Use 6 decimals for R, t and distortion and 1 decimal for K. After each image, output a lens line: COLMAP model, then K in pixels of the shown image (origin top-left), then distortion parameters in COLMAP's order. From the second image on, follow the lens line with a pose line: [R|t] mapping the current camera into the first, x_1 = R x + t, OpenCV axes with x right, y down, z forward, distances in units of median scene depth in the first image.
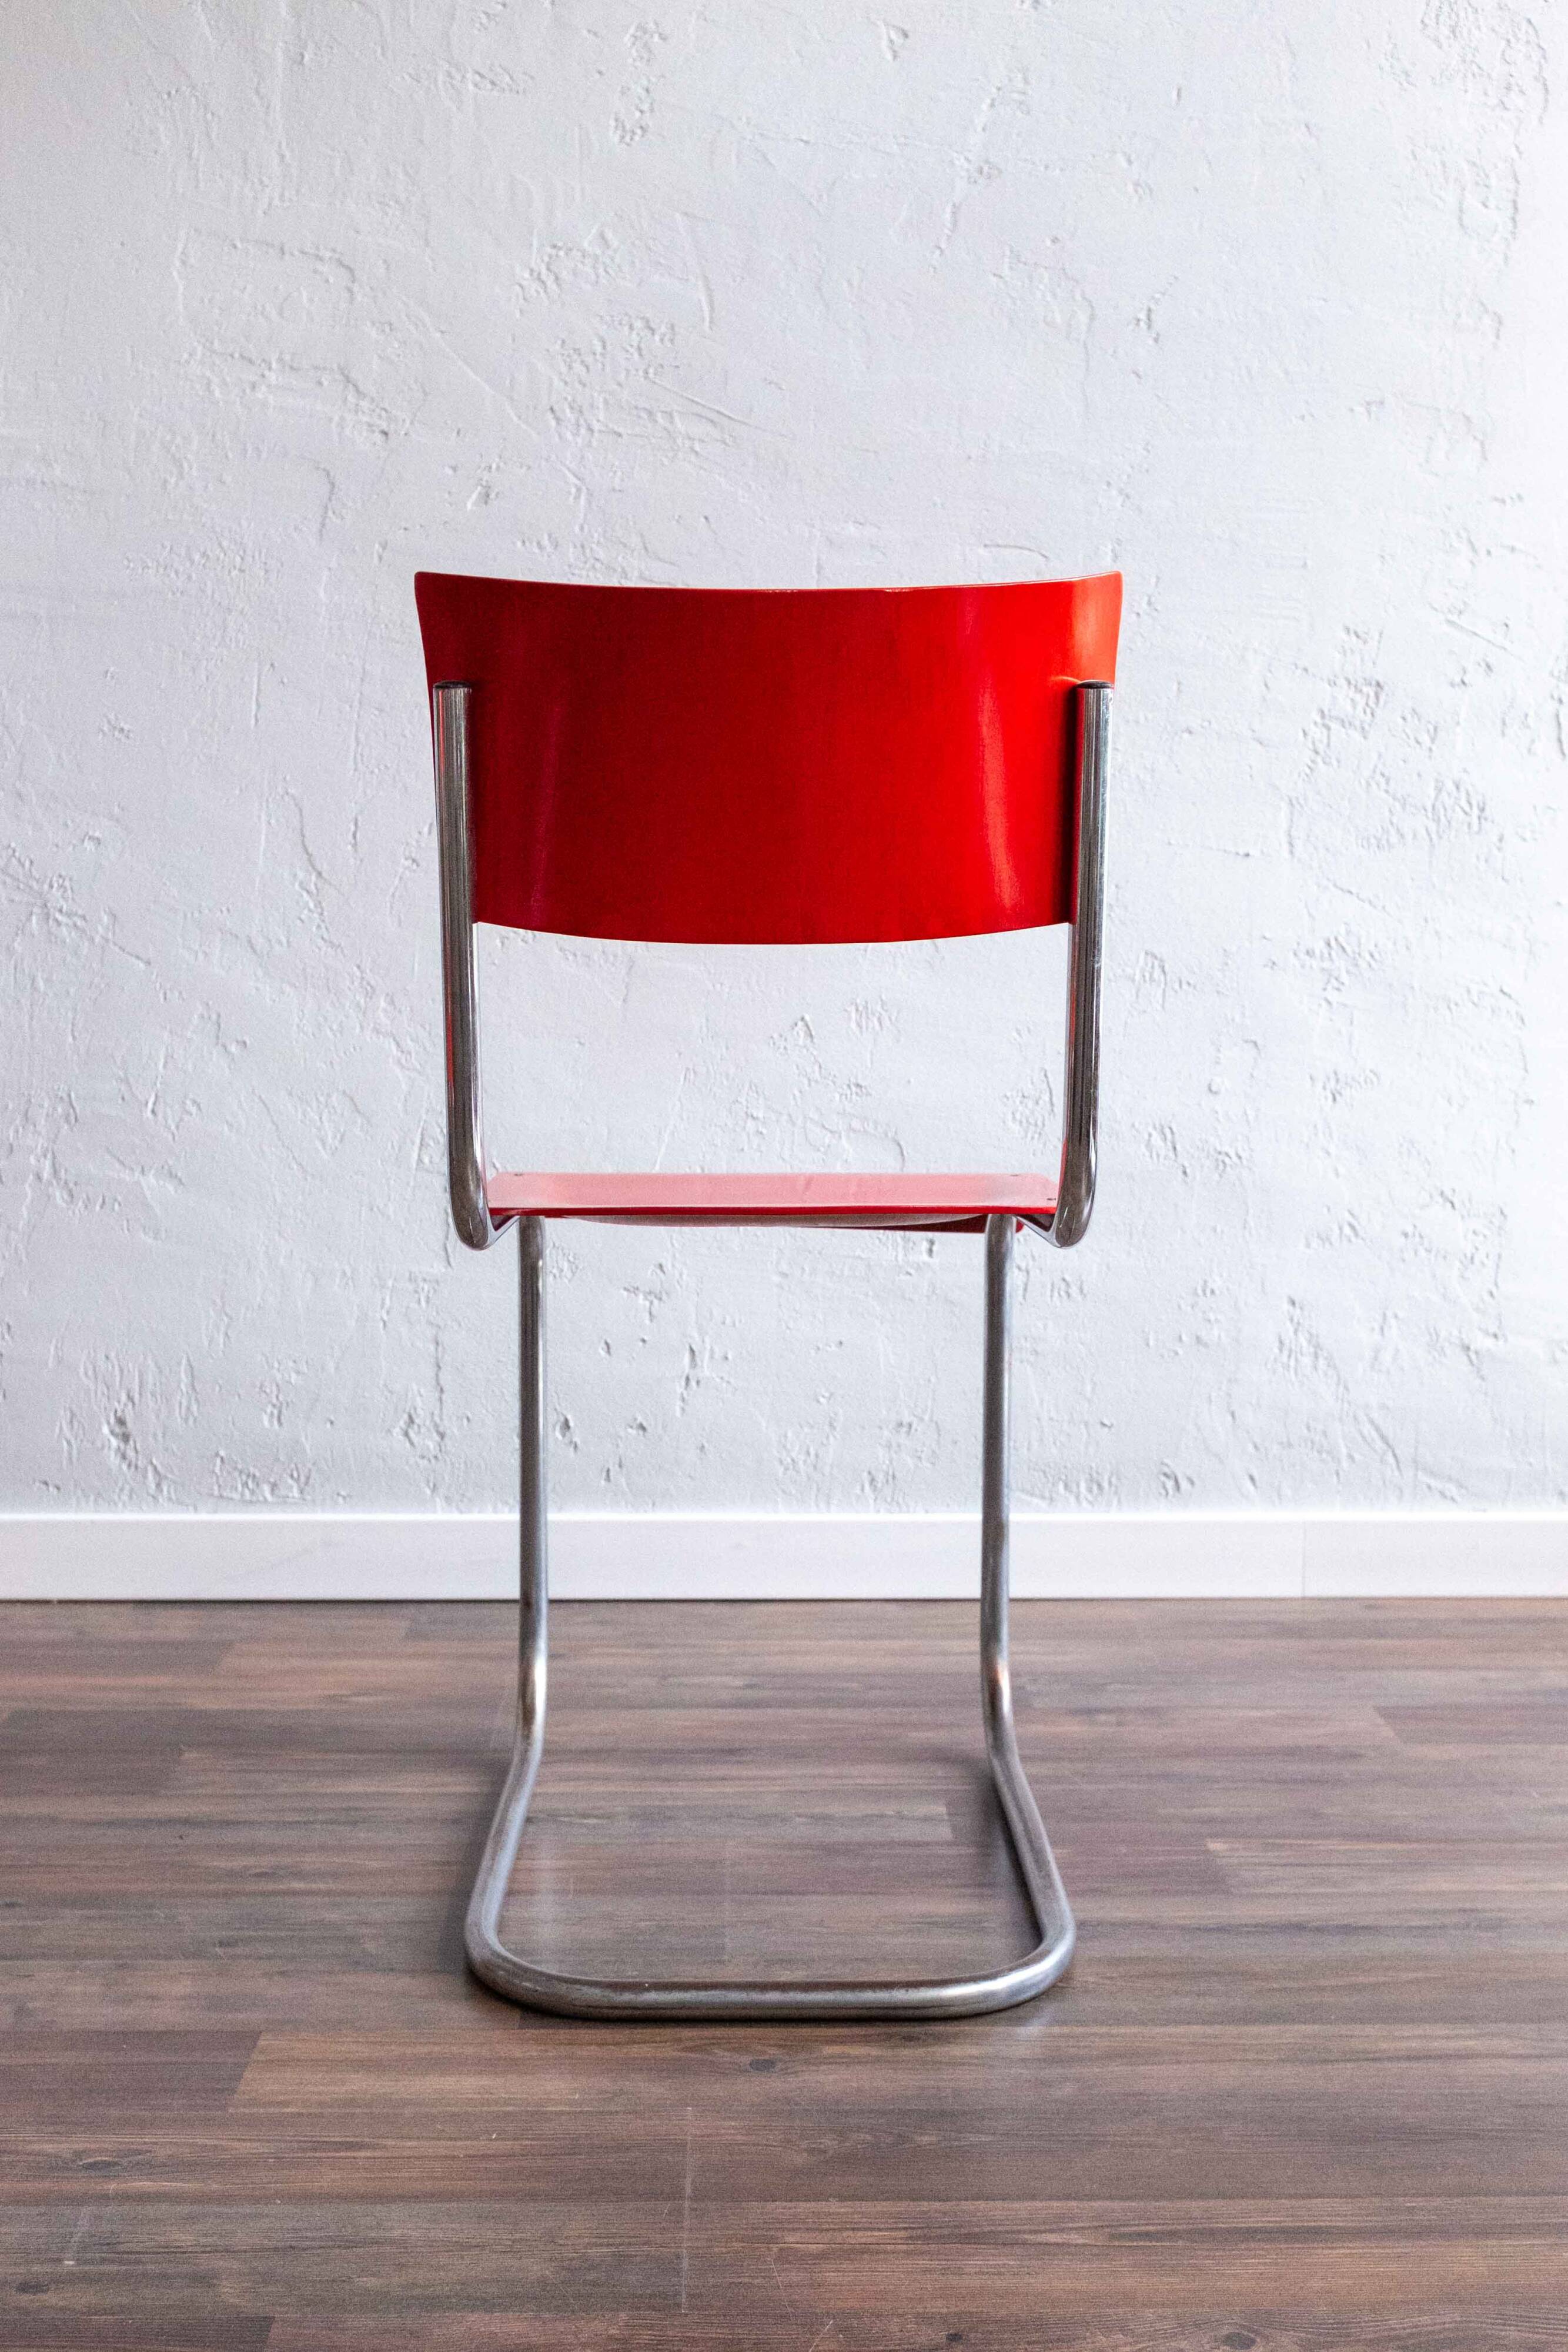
lens RADIAL K [[2416.8, 0, 788.1], [0, 2416.8, 1197.1], [0, 0, 1]] dist [0.000781, 0.000000]
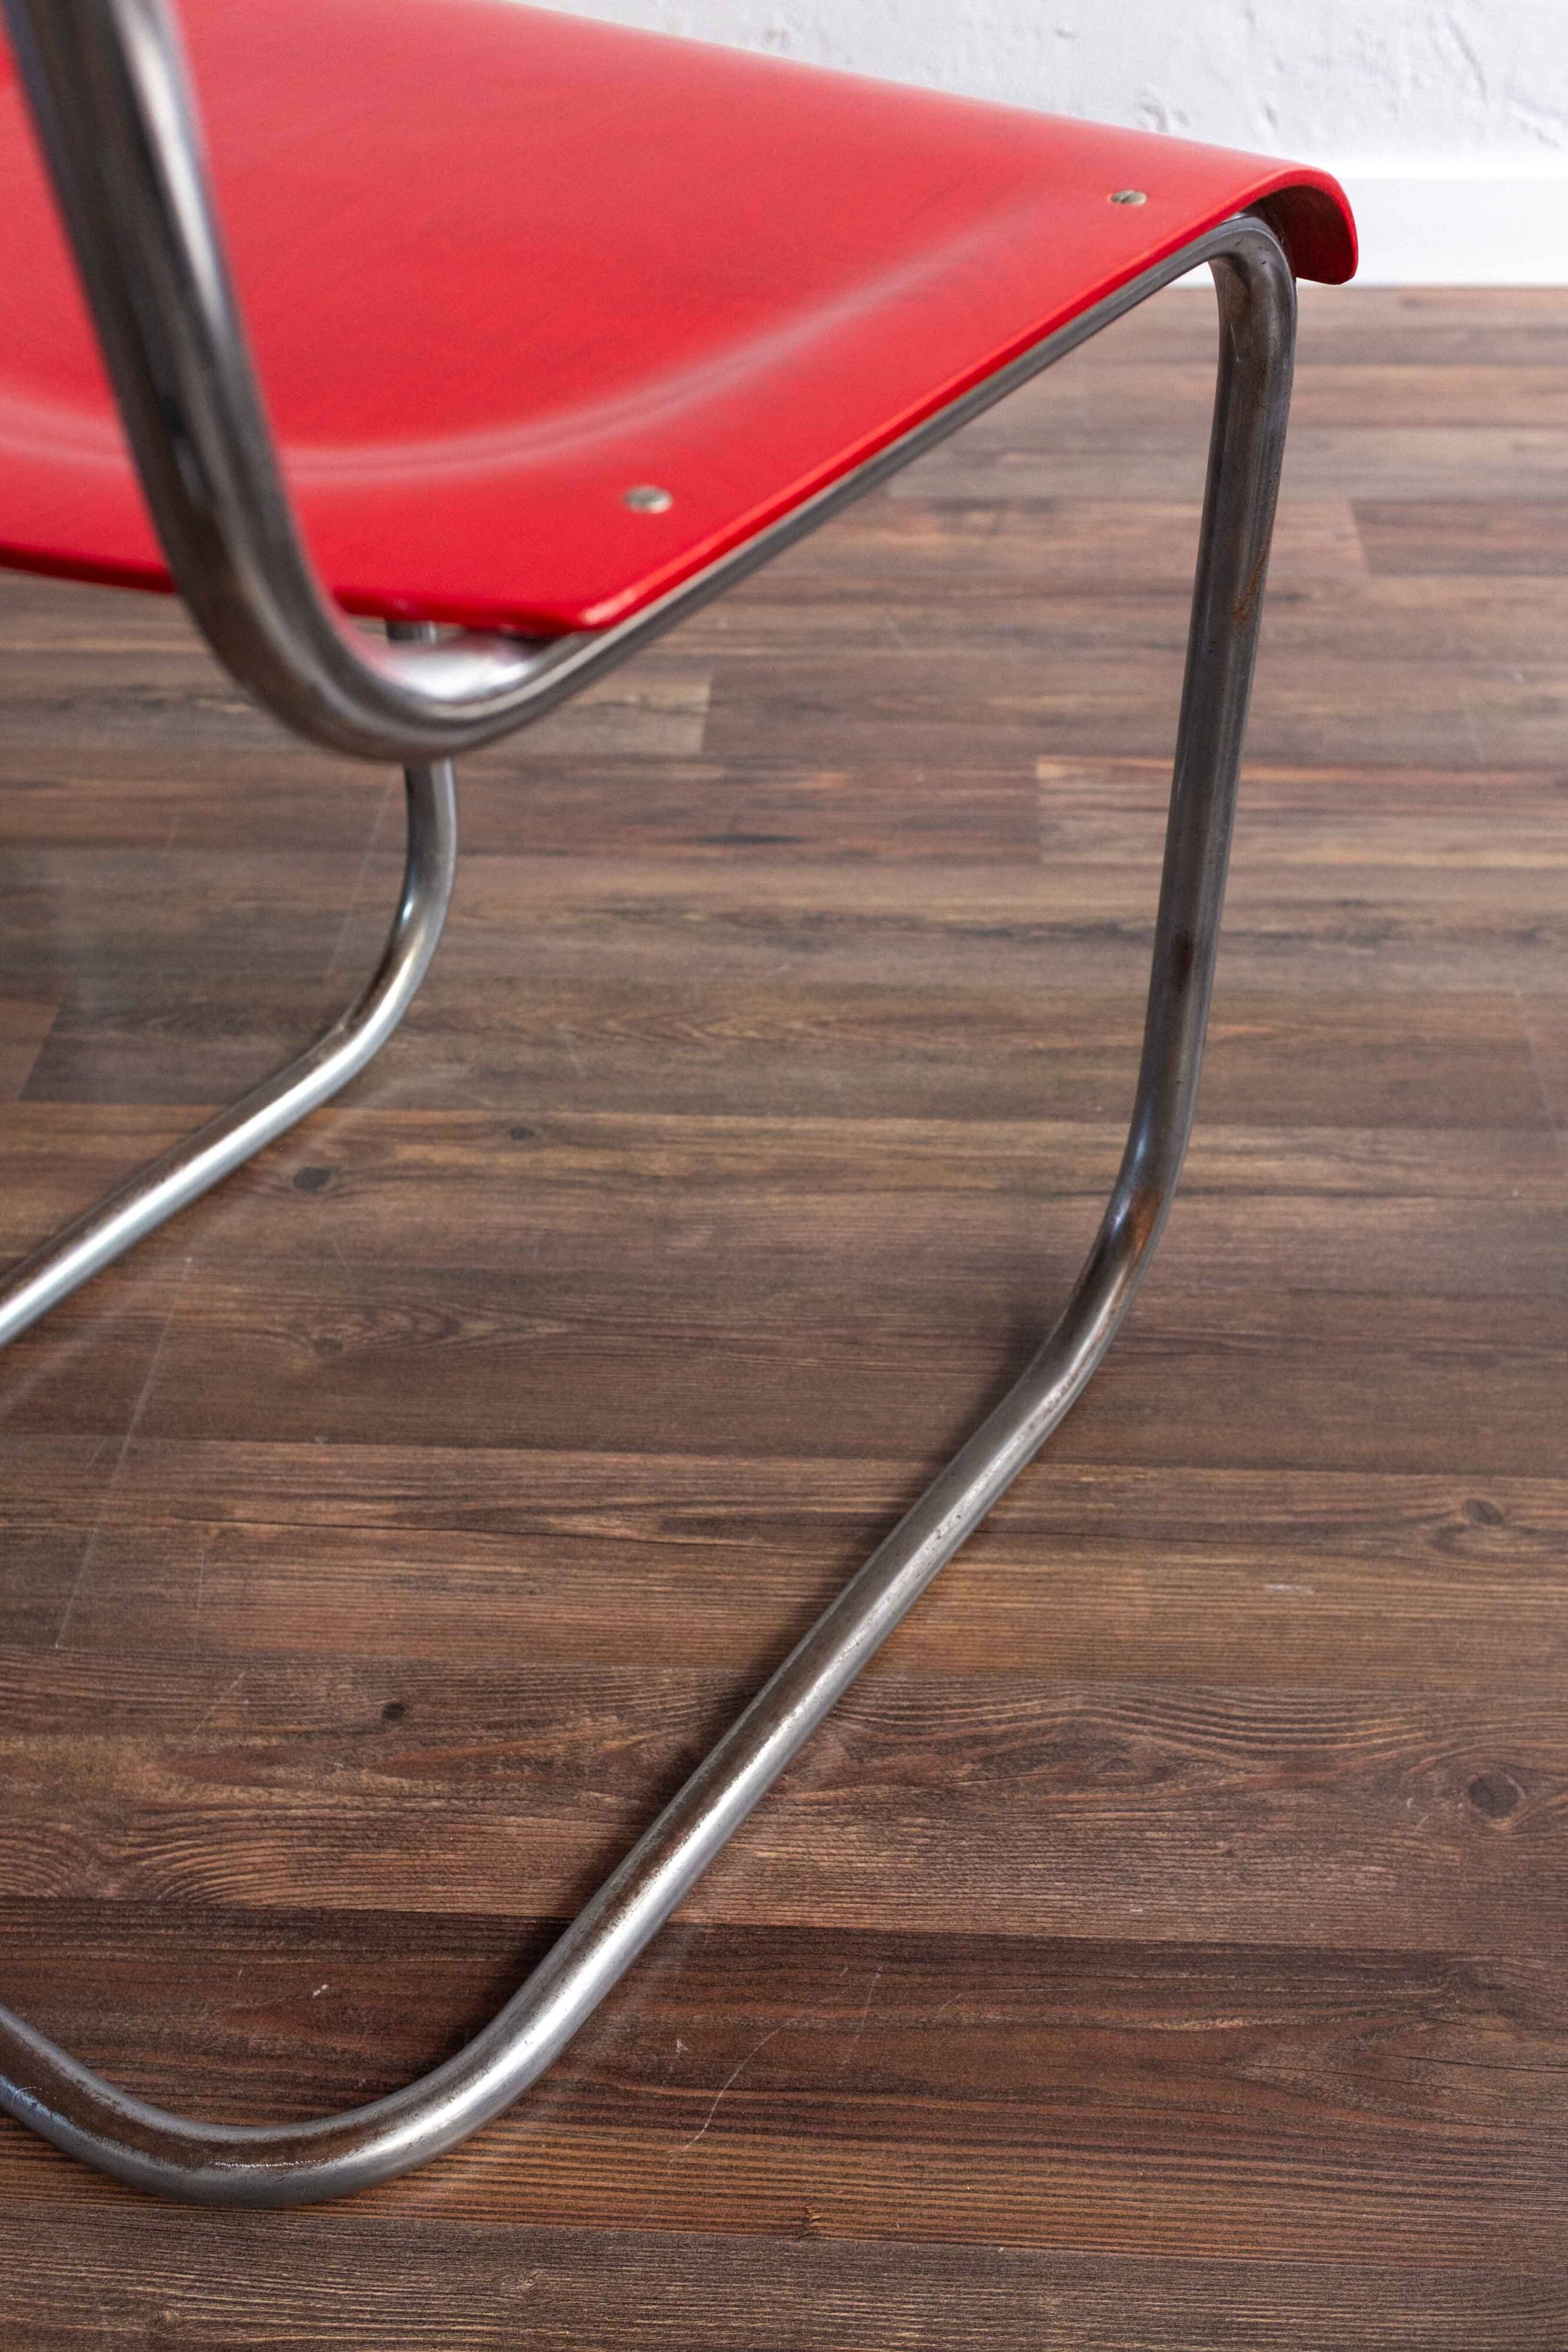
lens RADIAL K [[2416.8, 0, 792.7], [0, 2416.8, 1143.3], [0, 0, 1]] dist [0.000781, 0.000000]
pose [[0.996682, 0.031914, -0.074881, 0.121594], [0.017367, 0.815377, 0.578670, -0.053087], [0.079524, -0.578051, 0.812117, 0.249791]]
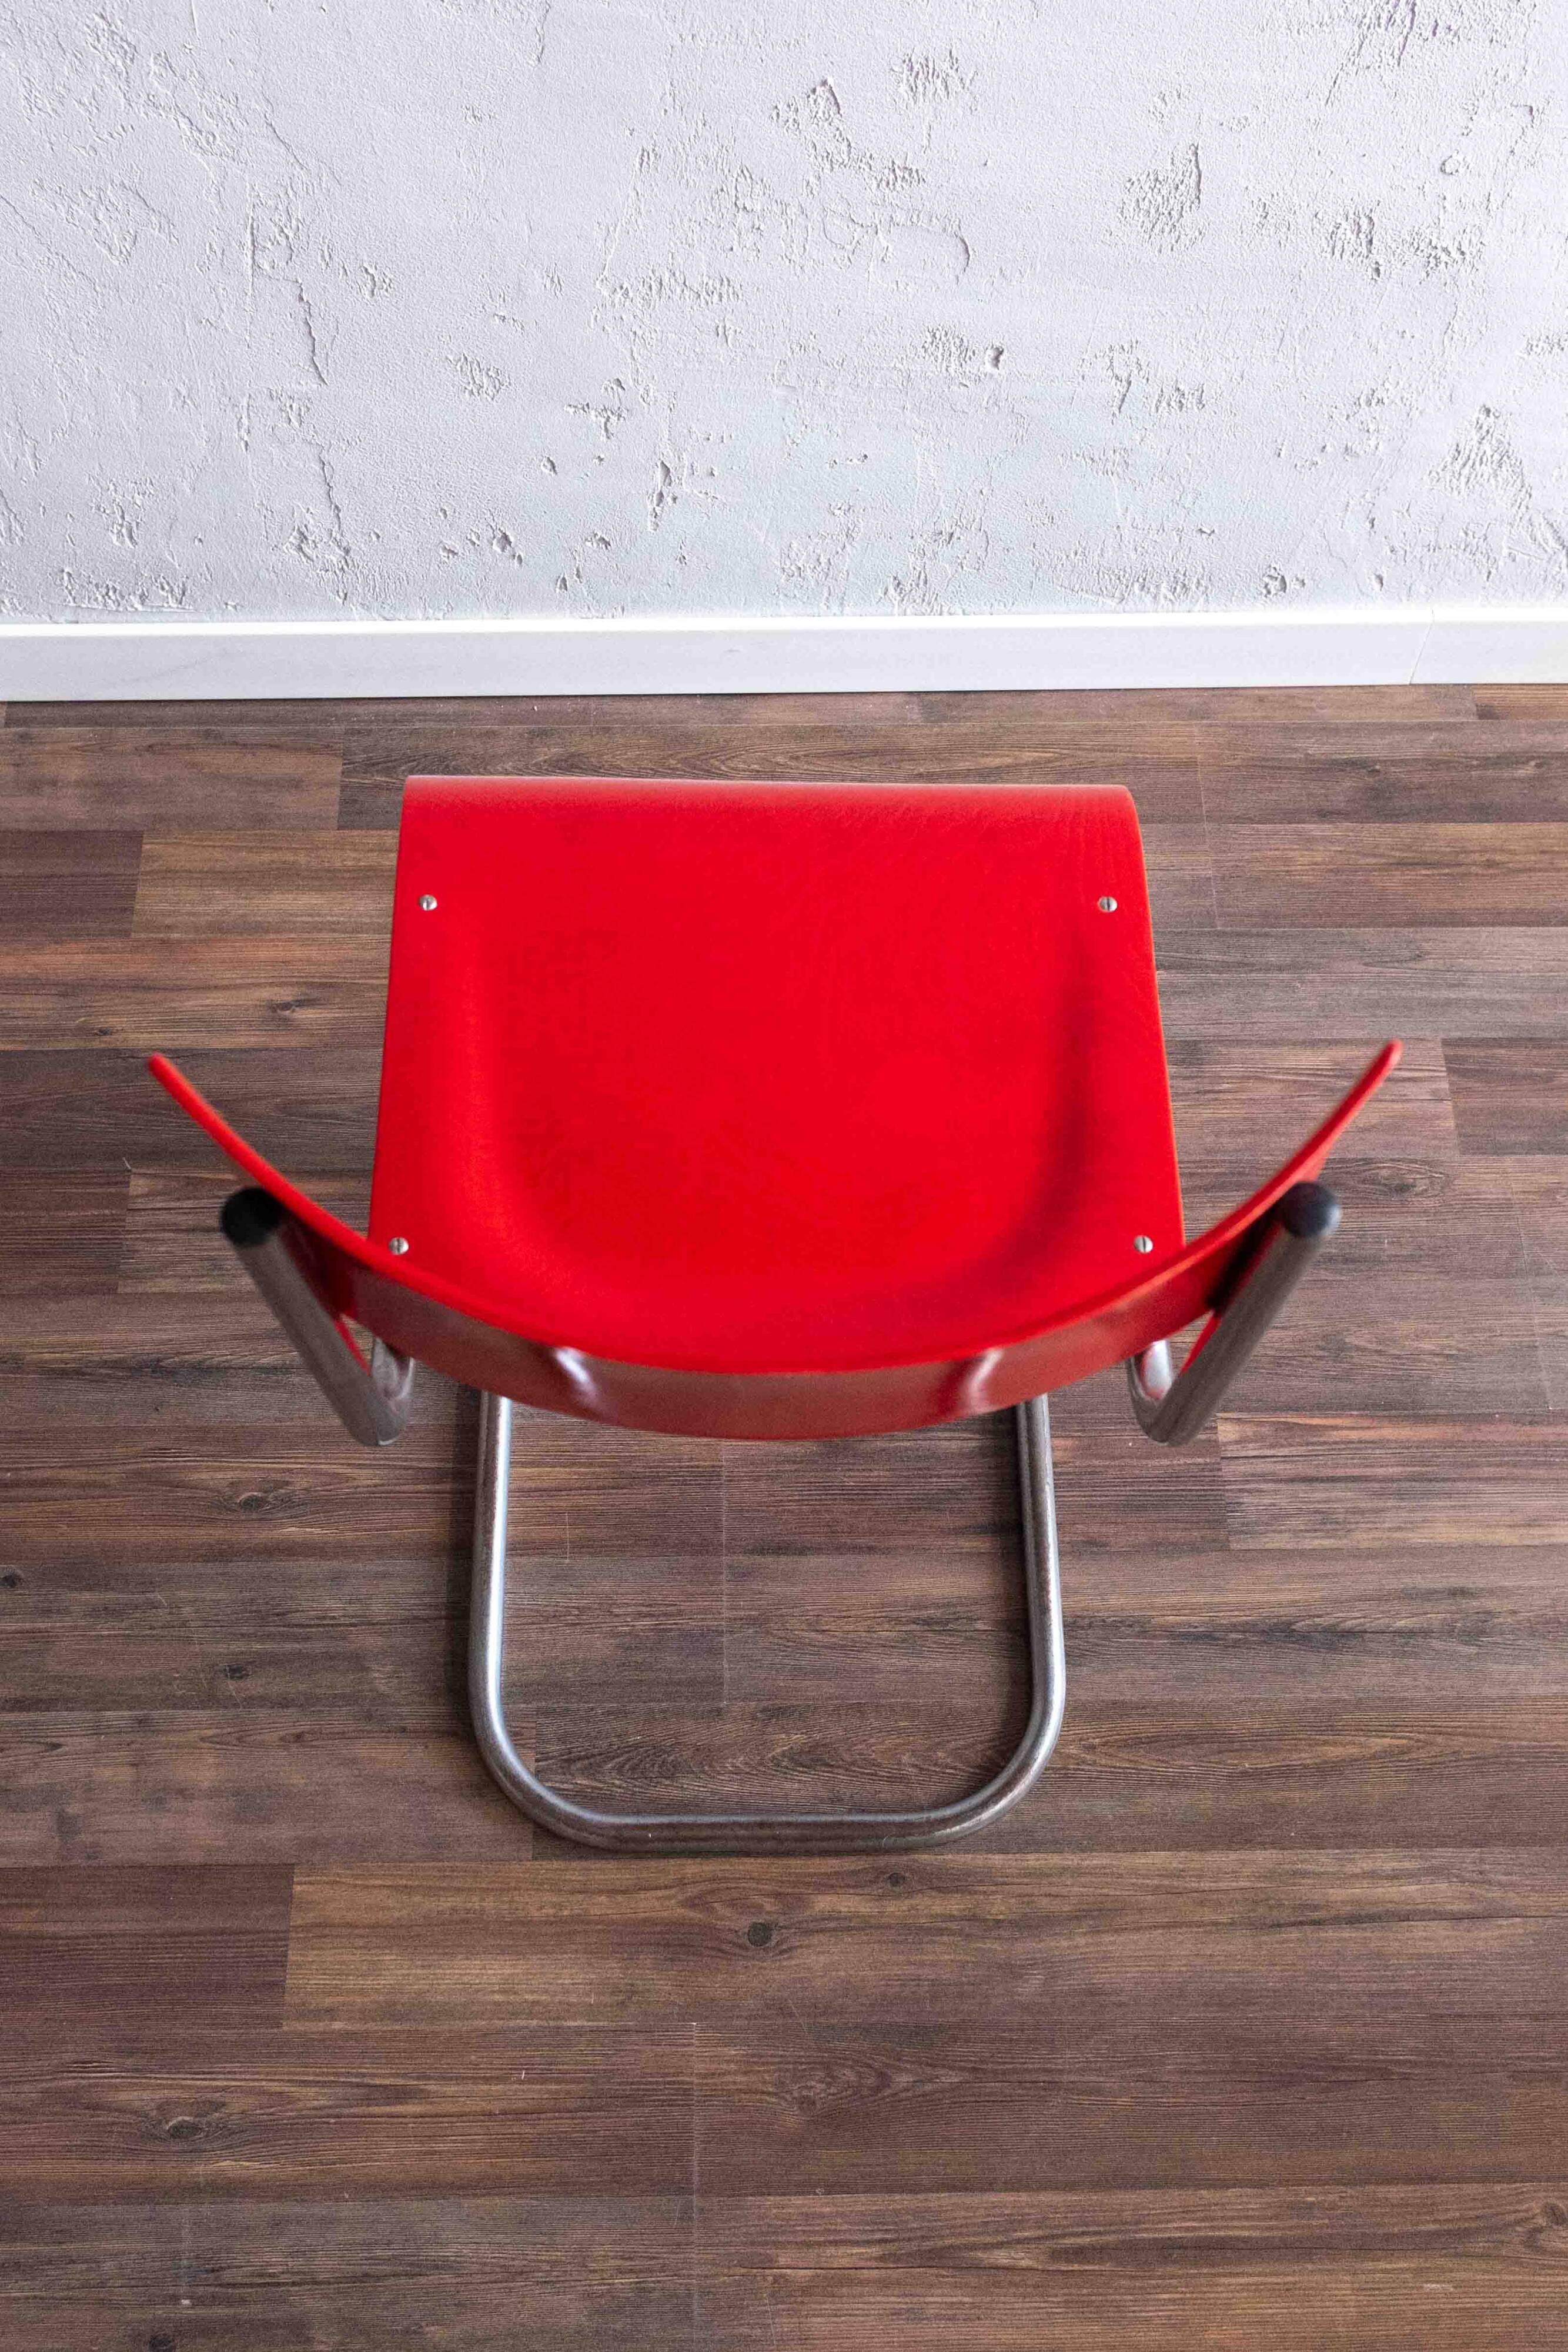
lens RADIAL K [[2416.8, 0, 788.9], [0, 2416.8, 1139.2], [0, 0, 1]] dist [0.000781, 0.000000]
pose [[0.999936, 0.009235, 0.006495, -0.004779], [-0.010467, 0.542429, 0.840037, -0.469019], [0.004235, -0.840051, 0.542491, 0.438764]]
